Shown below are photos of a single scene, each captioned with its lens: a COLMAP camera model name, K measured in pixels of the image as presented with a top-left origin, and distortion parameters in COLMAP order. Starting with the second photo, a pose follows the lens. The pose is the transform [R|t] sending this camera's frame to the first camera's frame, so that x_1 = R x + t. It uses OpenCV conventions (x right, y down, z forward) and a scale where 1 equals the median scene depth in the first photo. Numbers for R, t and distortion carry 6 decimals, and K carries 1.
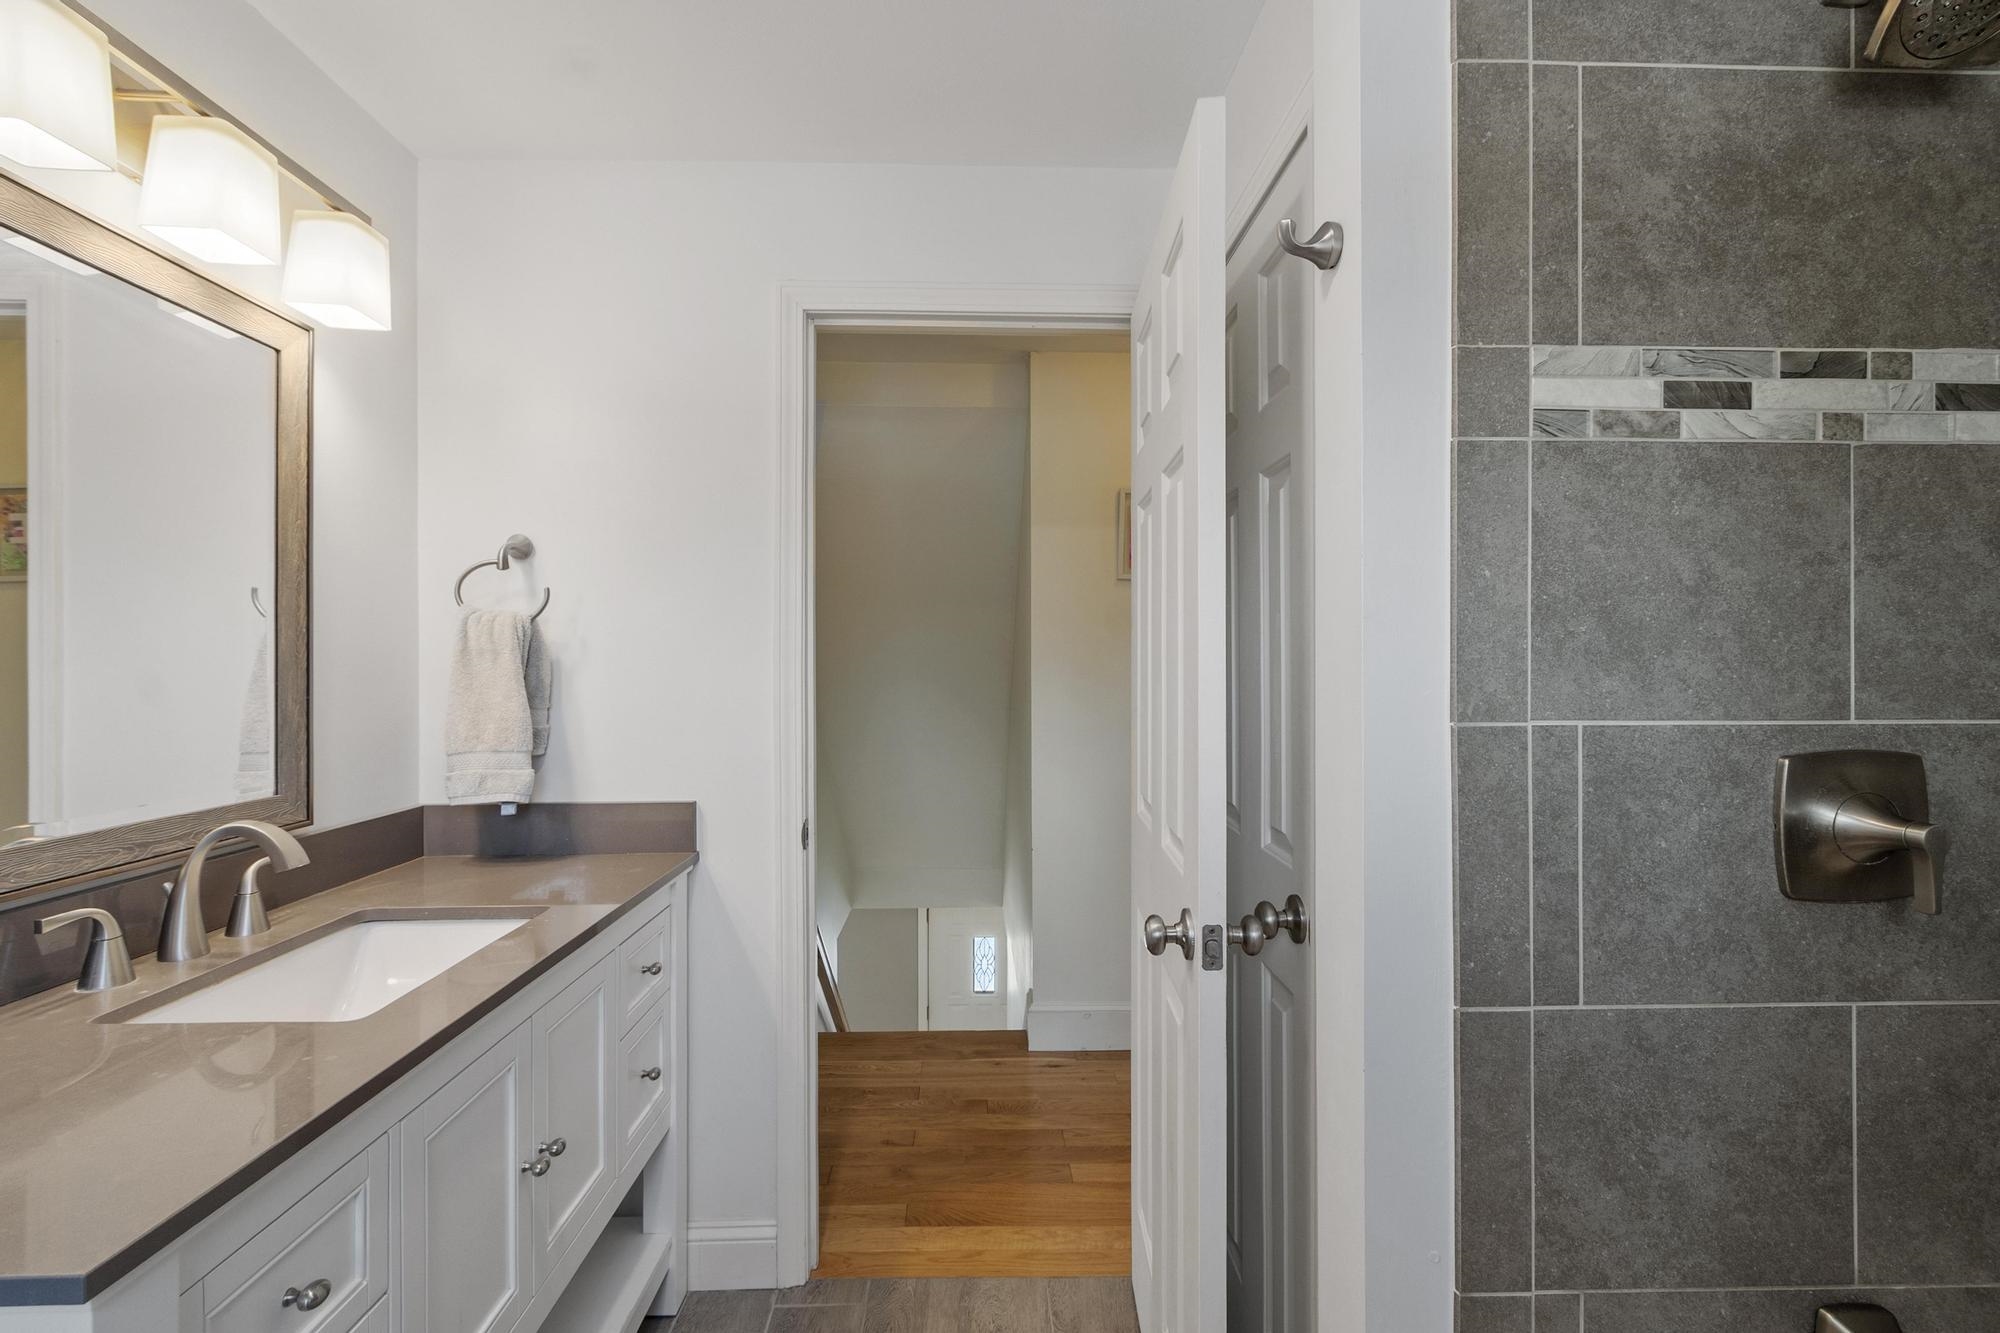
lens RADIAL K [[870.2, 0, 989.4], [0, 870.2, 661.0], [0, 0, 1]] dist [-0.001535, -0.000232]
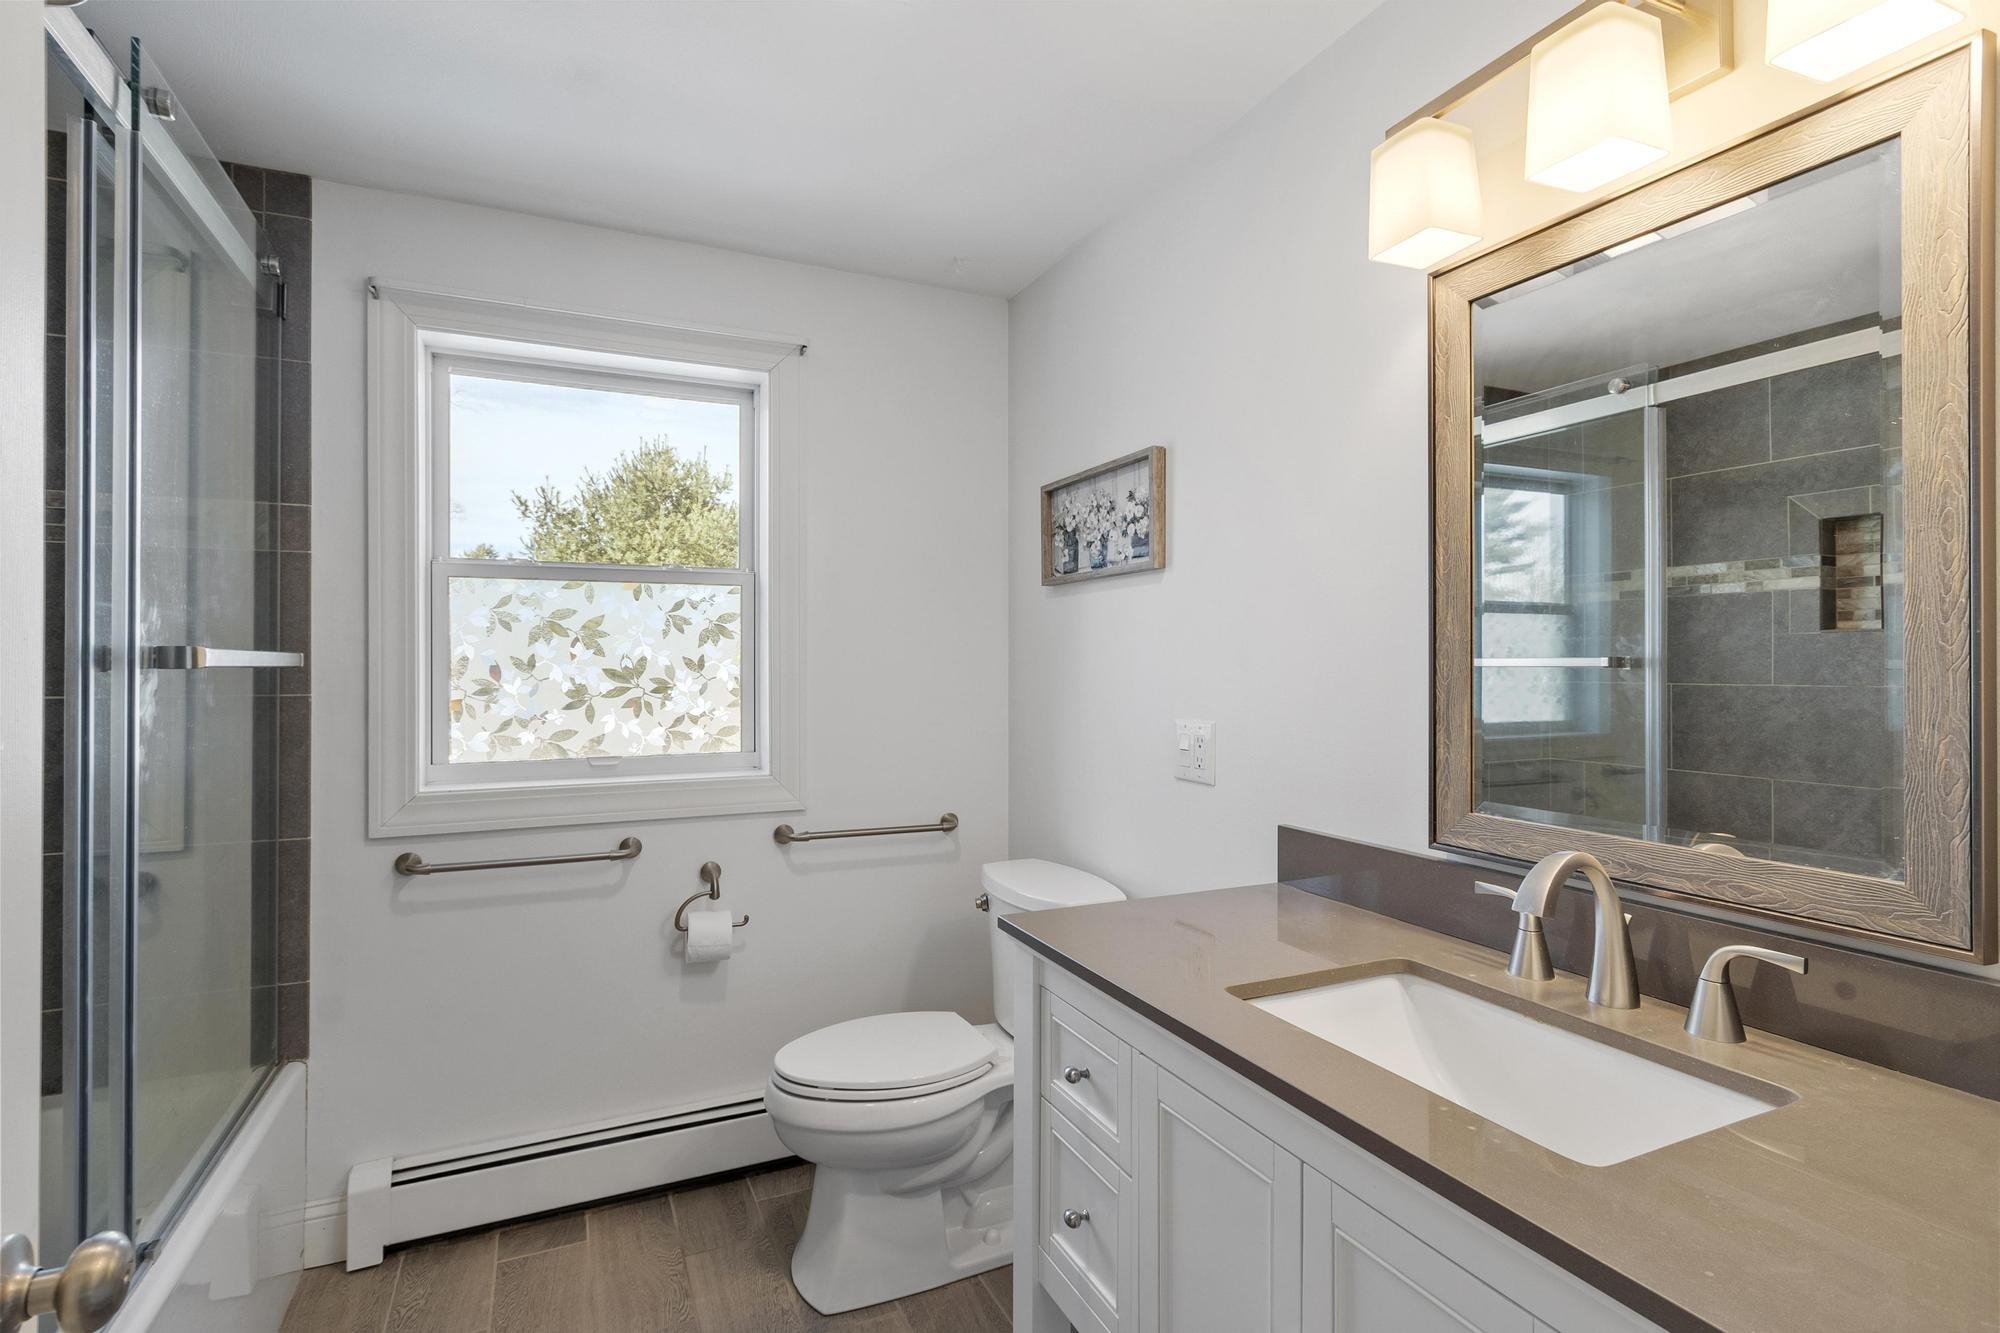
lens RADIAL K [[932.3, 0, 997.6], [0, 932.3, 659.5], [0, 0, 1]] dist [-0.002207, -0.000398]
pose [[-0.914302, 0.002593, -0.405025, 0.004682], [0.005212, 0.999972, -0.005364, 0.002292], [0.405000, -0.007015, -0.914290, 1.789142]]
